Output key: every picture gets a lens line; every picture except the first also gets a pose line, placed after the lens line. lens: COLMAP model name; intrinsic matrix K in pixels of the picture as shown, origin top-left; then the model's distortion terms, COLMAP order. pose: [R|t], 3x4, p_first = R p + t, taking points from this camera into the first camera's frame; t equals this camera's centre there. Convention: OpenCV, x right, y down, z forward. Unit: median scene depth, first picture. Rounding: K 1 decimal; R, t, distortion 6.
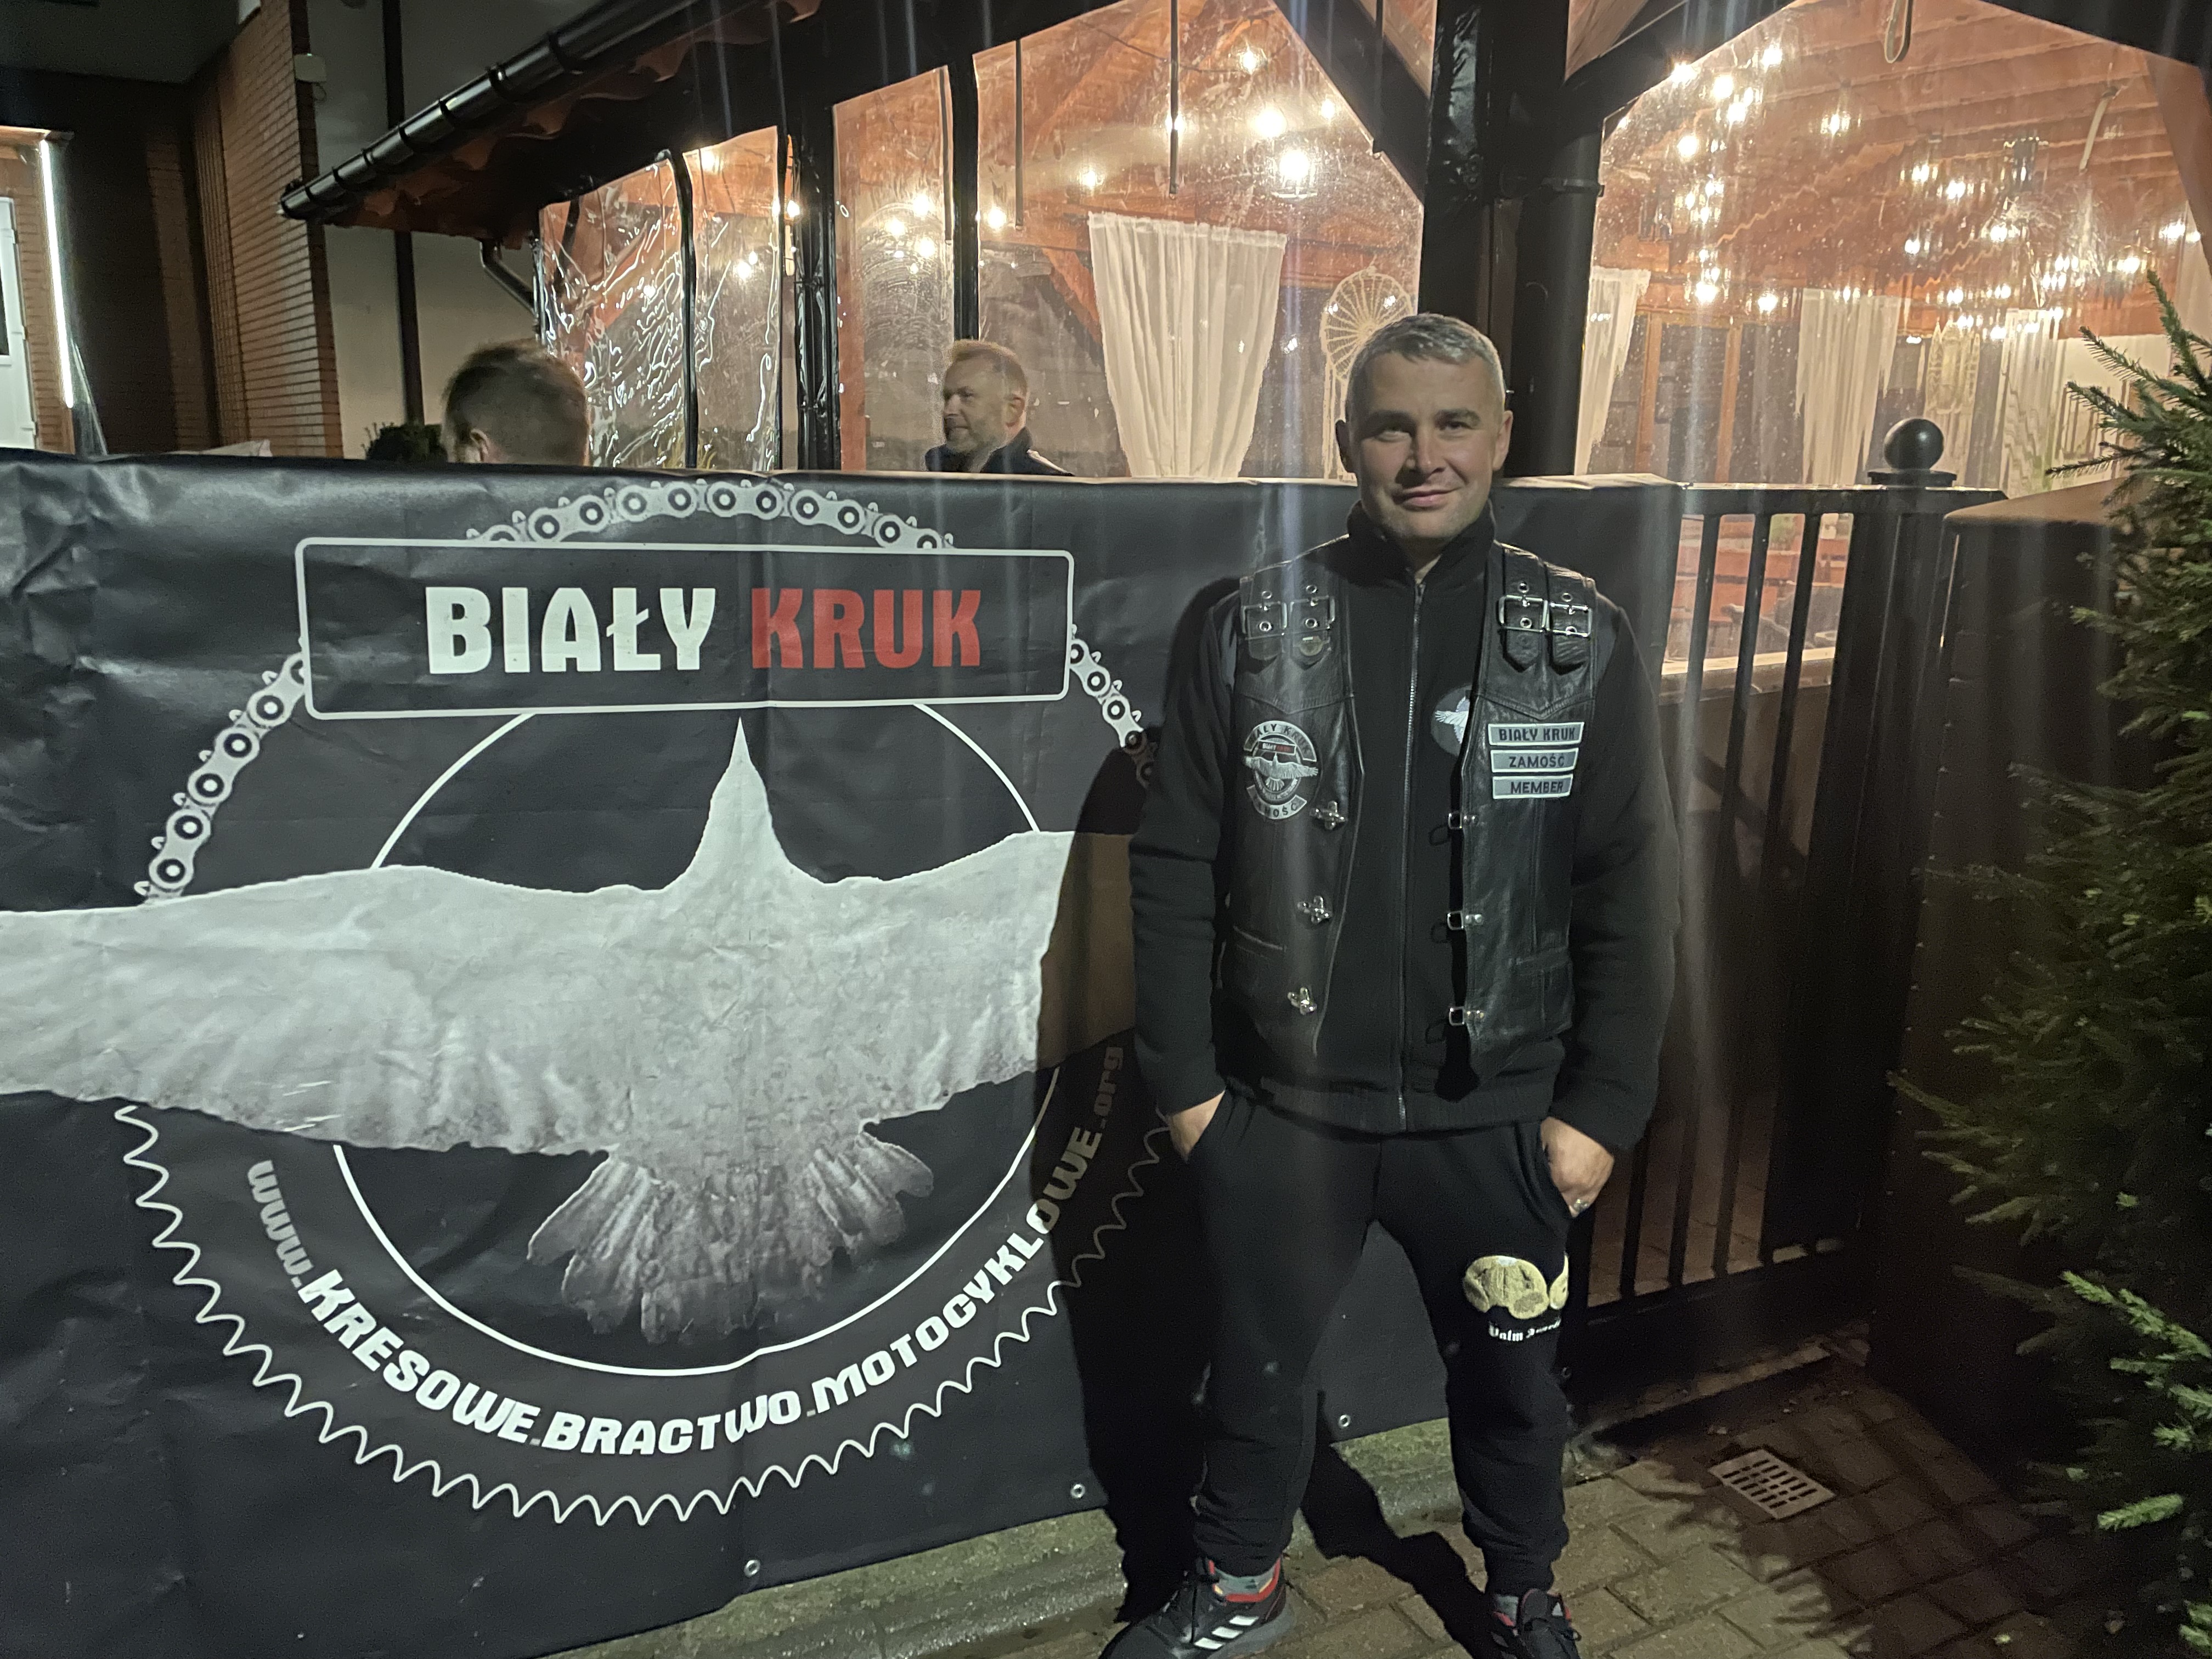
lens RADIAL K [[1680.5, 0, 1099.1], [0, 1680.5, 811.4], [0, 0, 1]] dist [0.112078, -0.139346]
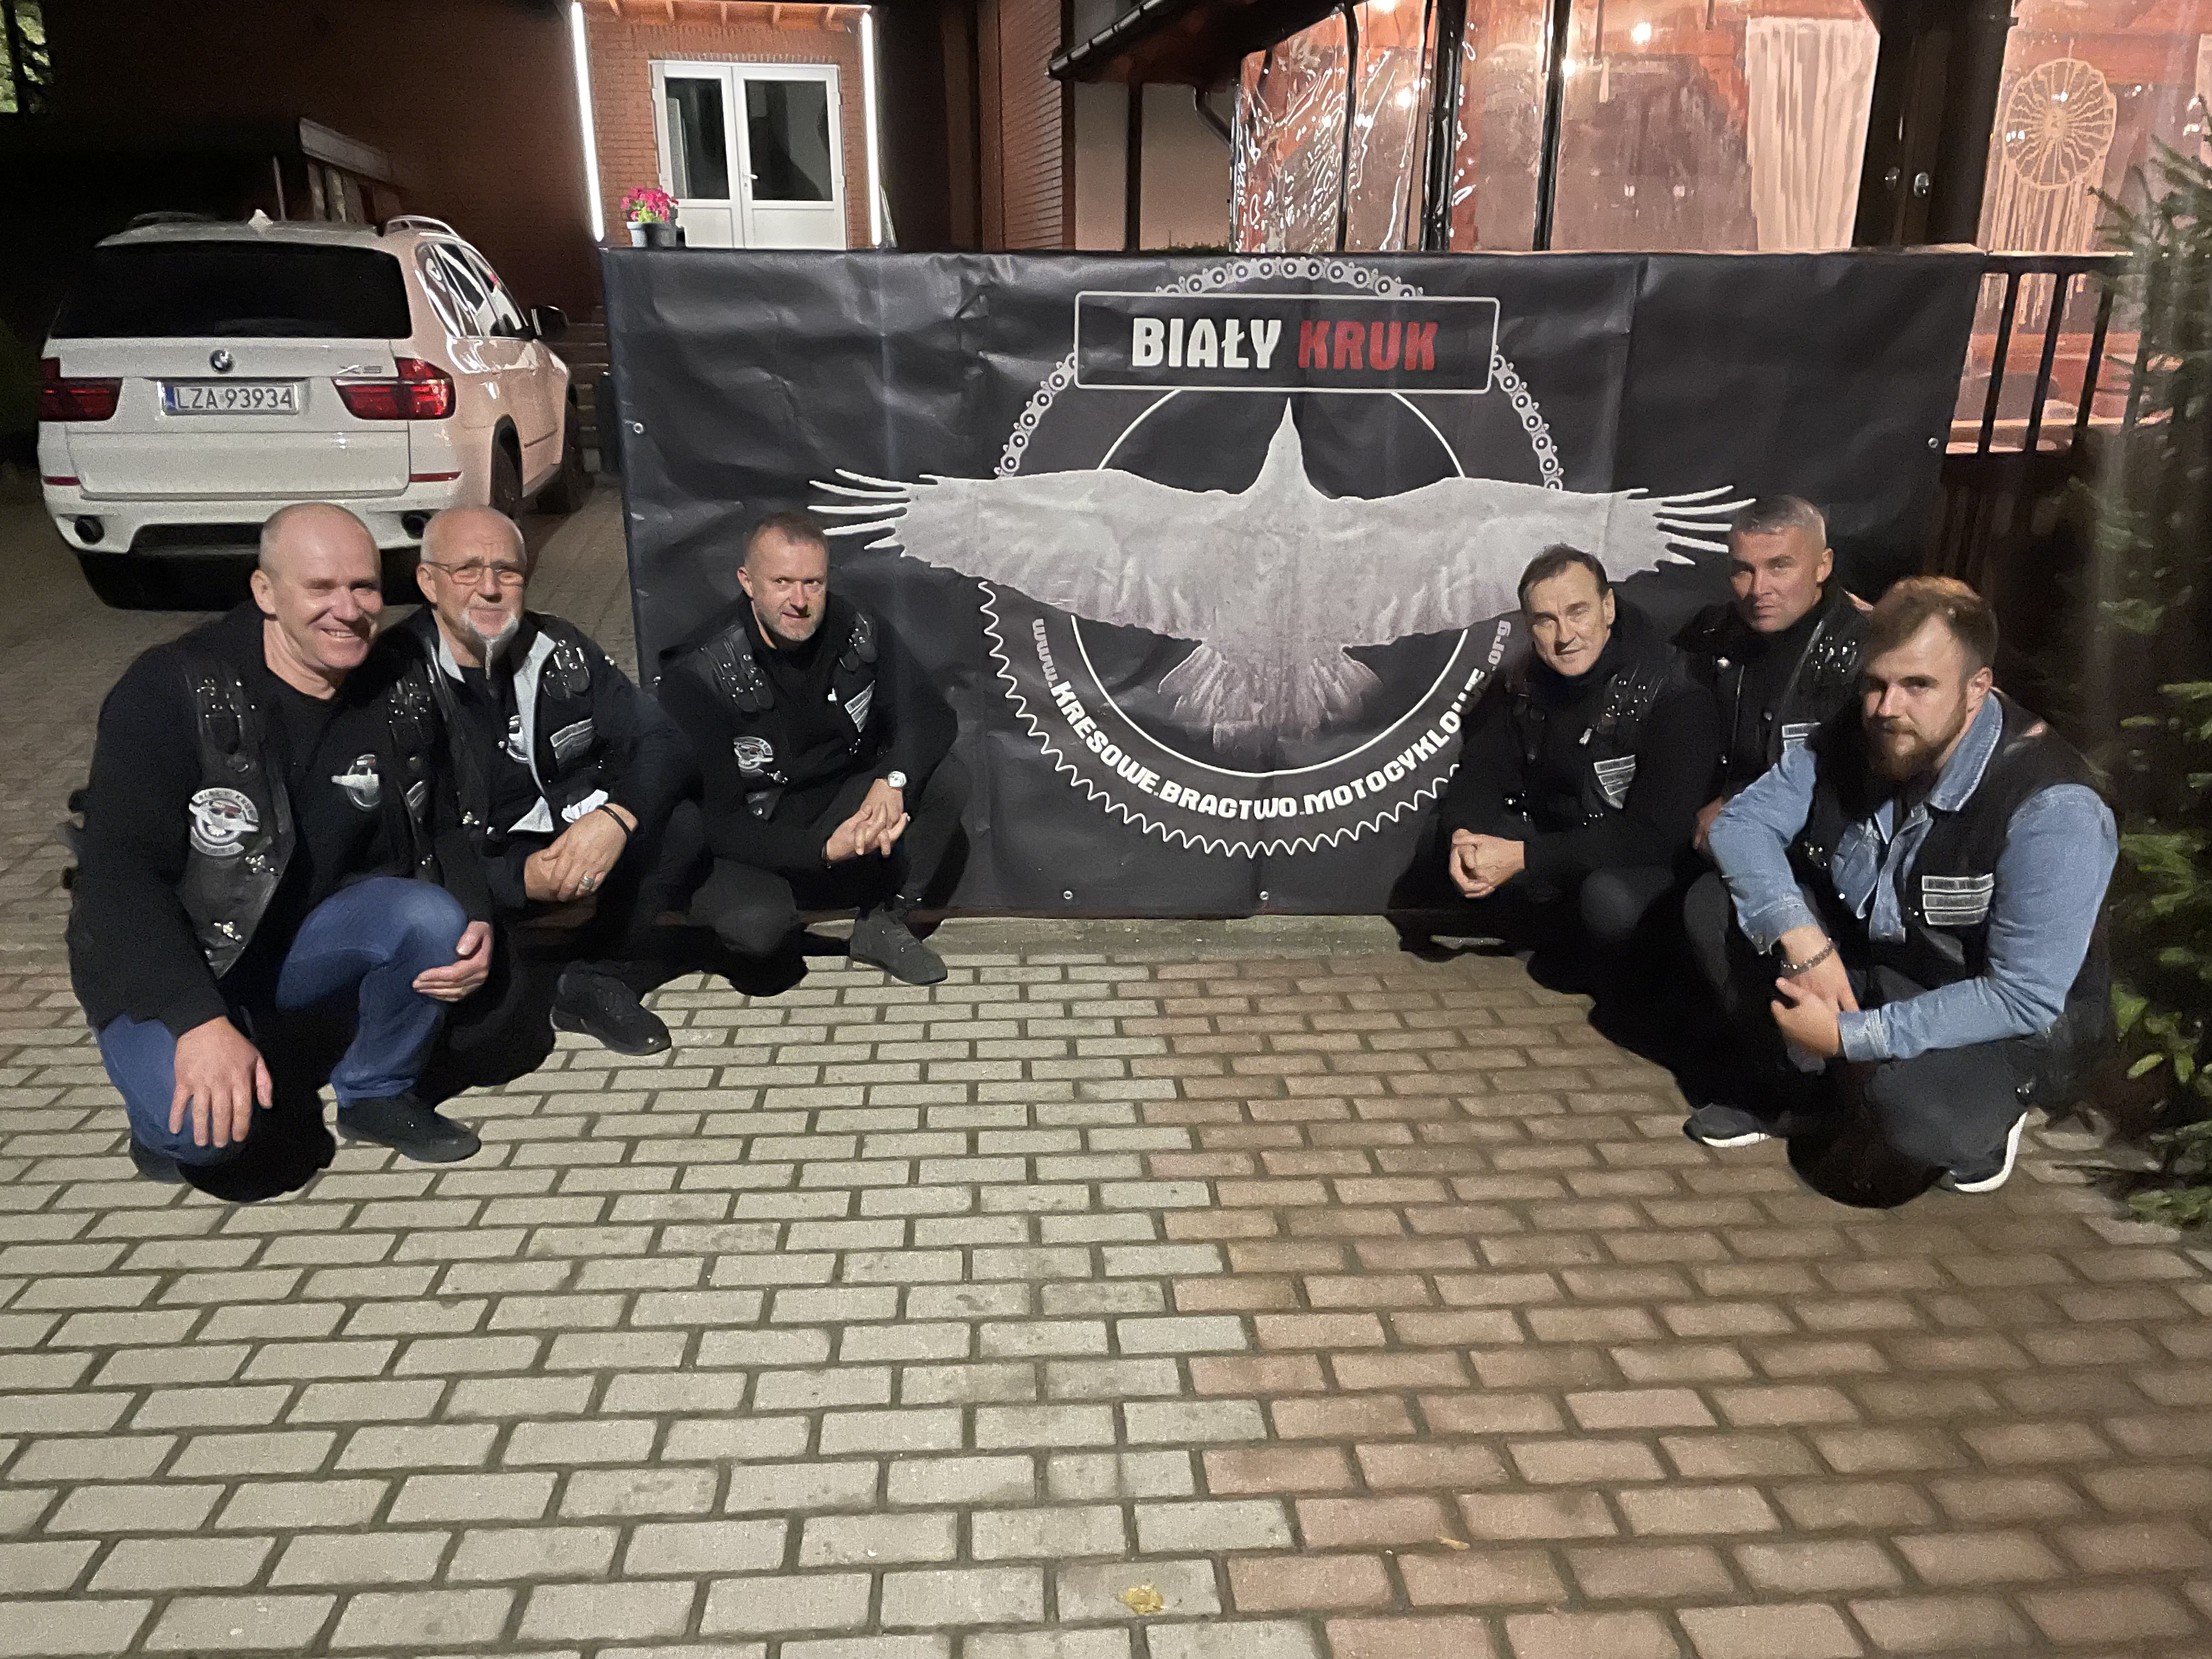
lens RADIAL K [[1647.0, 0, 1081.3], [0, 1647.0, 856.3], [0, 0, 1]] dist [0.105177, -0.122196]
pose [[0.920900, 0.114013, -0.372752, 0.293698], [-0.066545, 0.988214, 0.137862, 0.195814], [0.384077, -0.102152, 0.917633, -0.742269]]
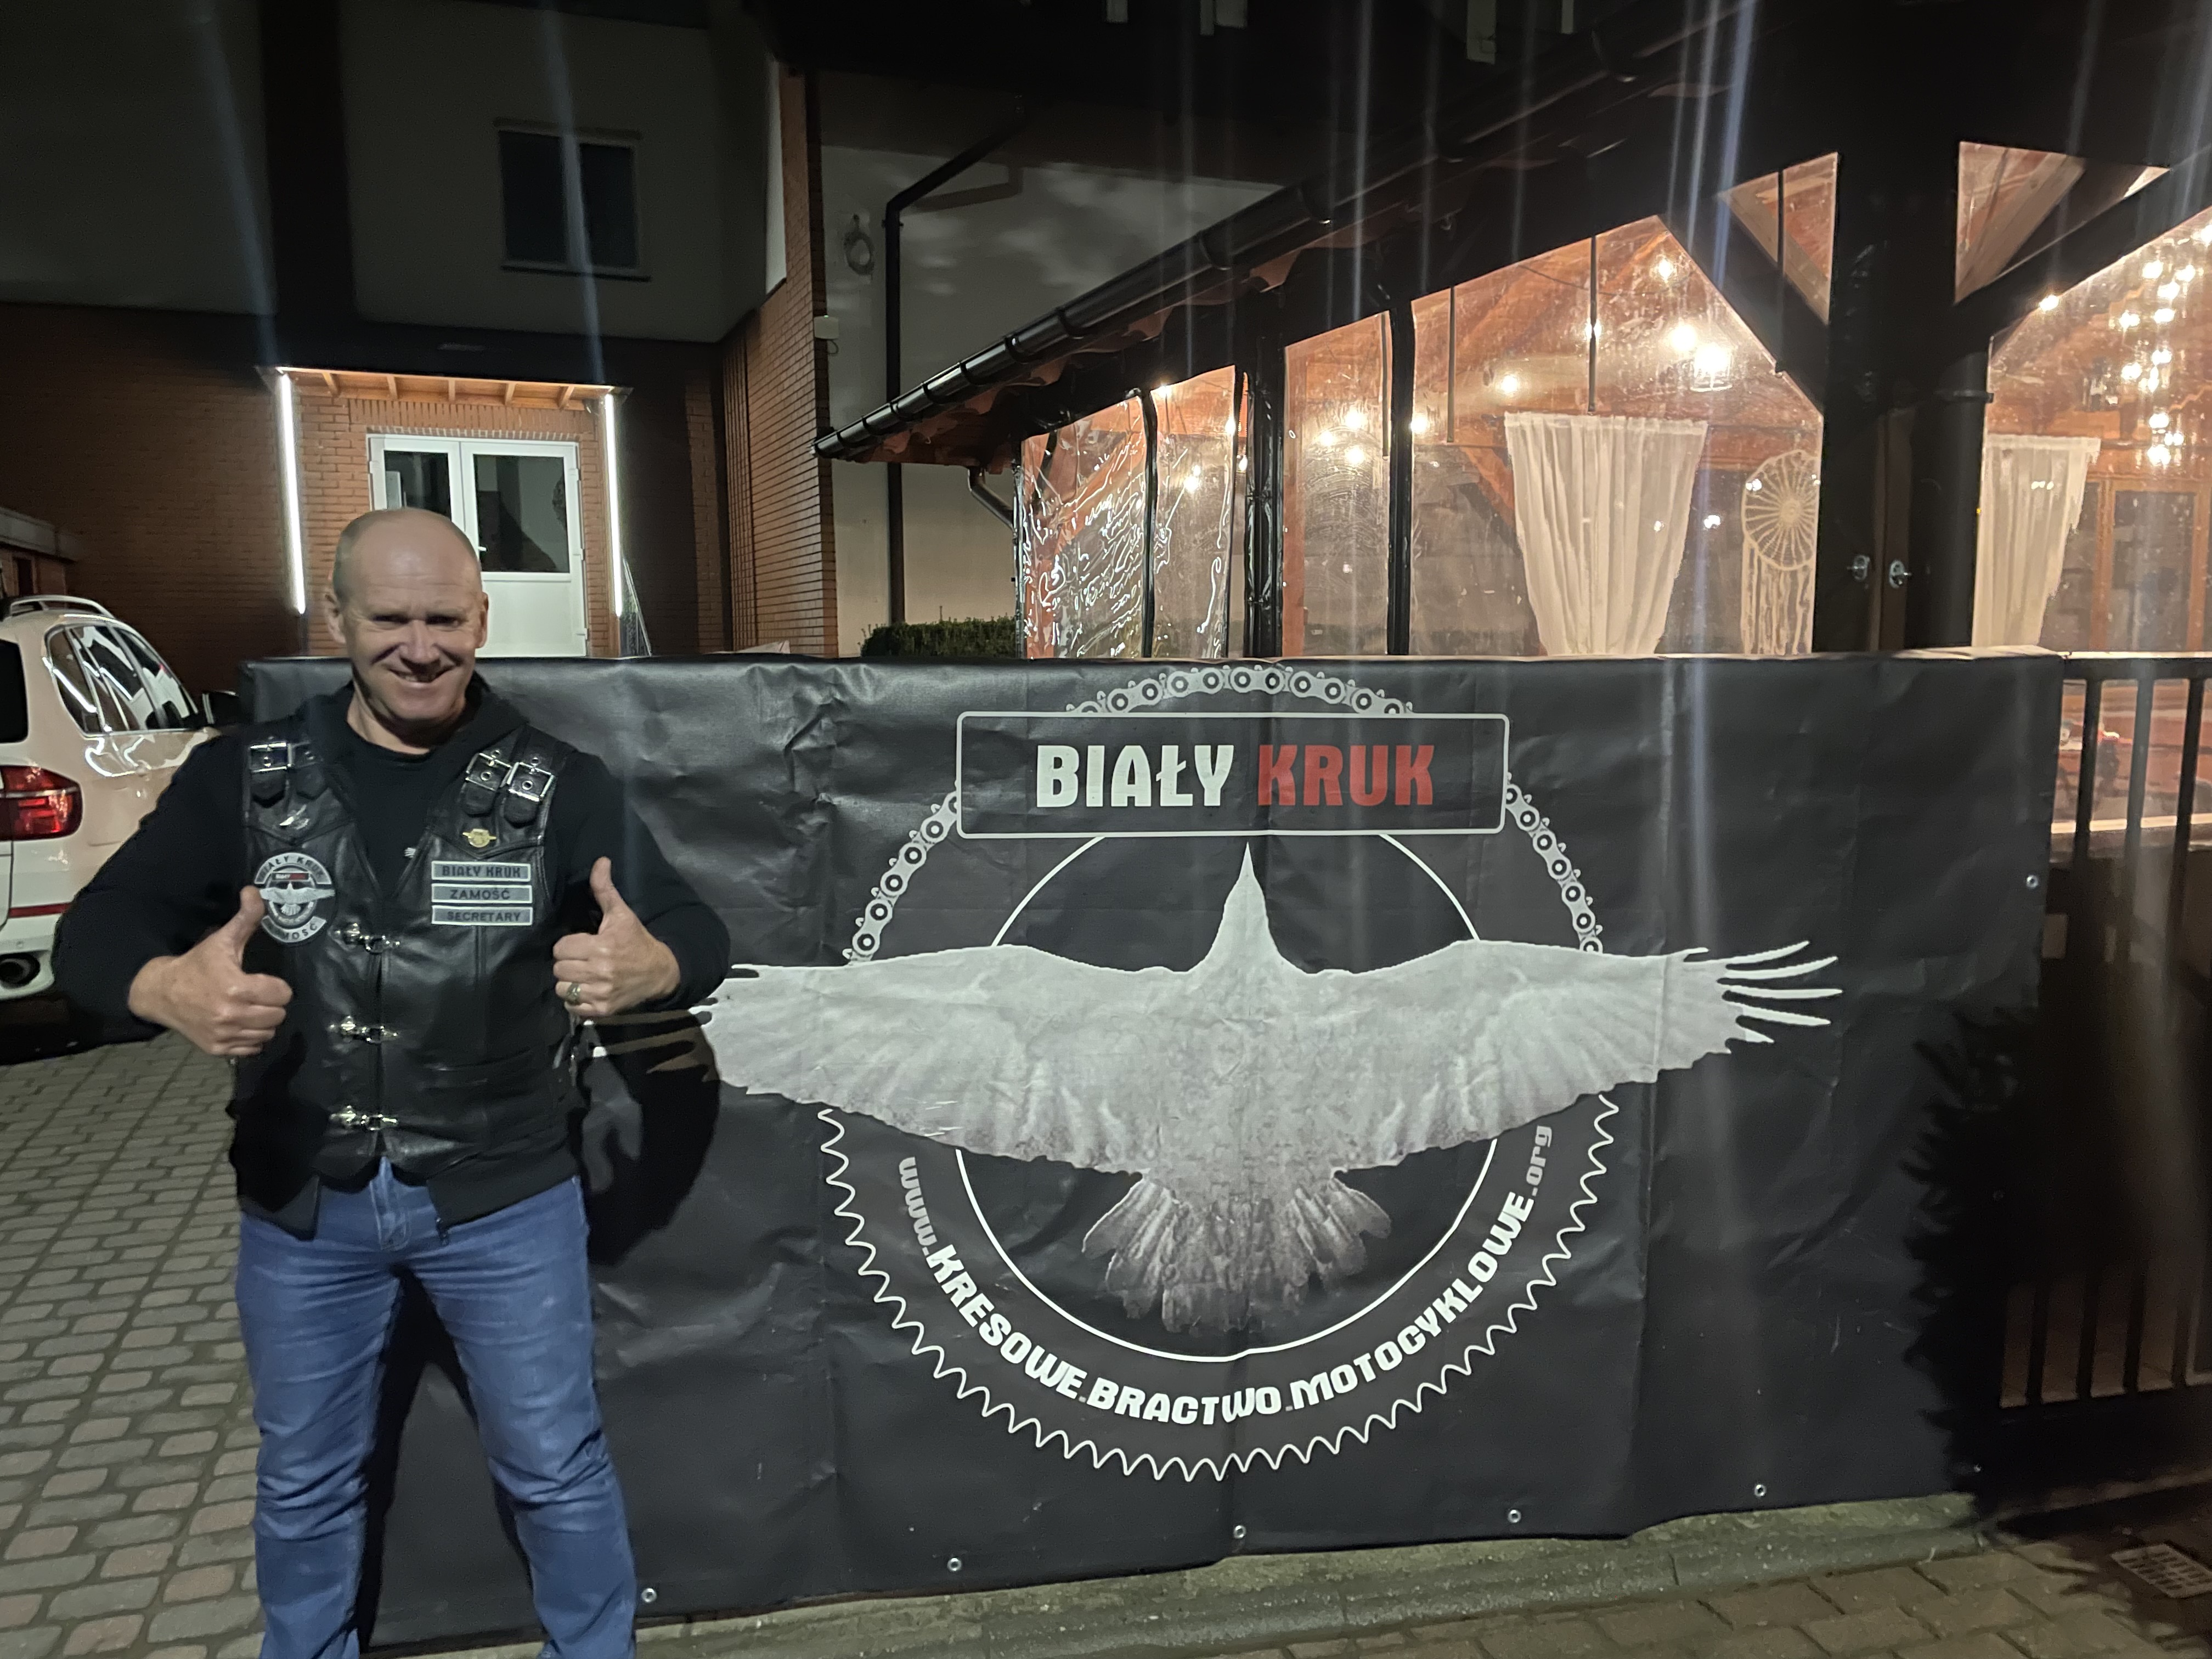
lens RADIAL K [[1675.2, 0, 1121.7], [0, 1675.2, 838.9], [0, 0, 1]] dist [0.122575, -0.162977]
pose [[0.974690, 0.007102, -0.223449, -0.016774], [-0.026982, 0.995926, -0.086039, 0.056441], [0.221927, 0.089890, 0.970911, -0.288345]]
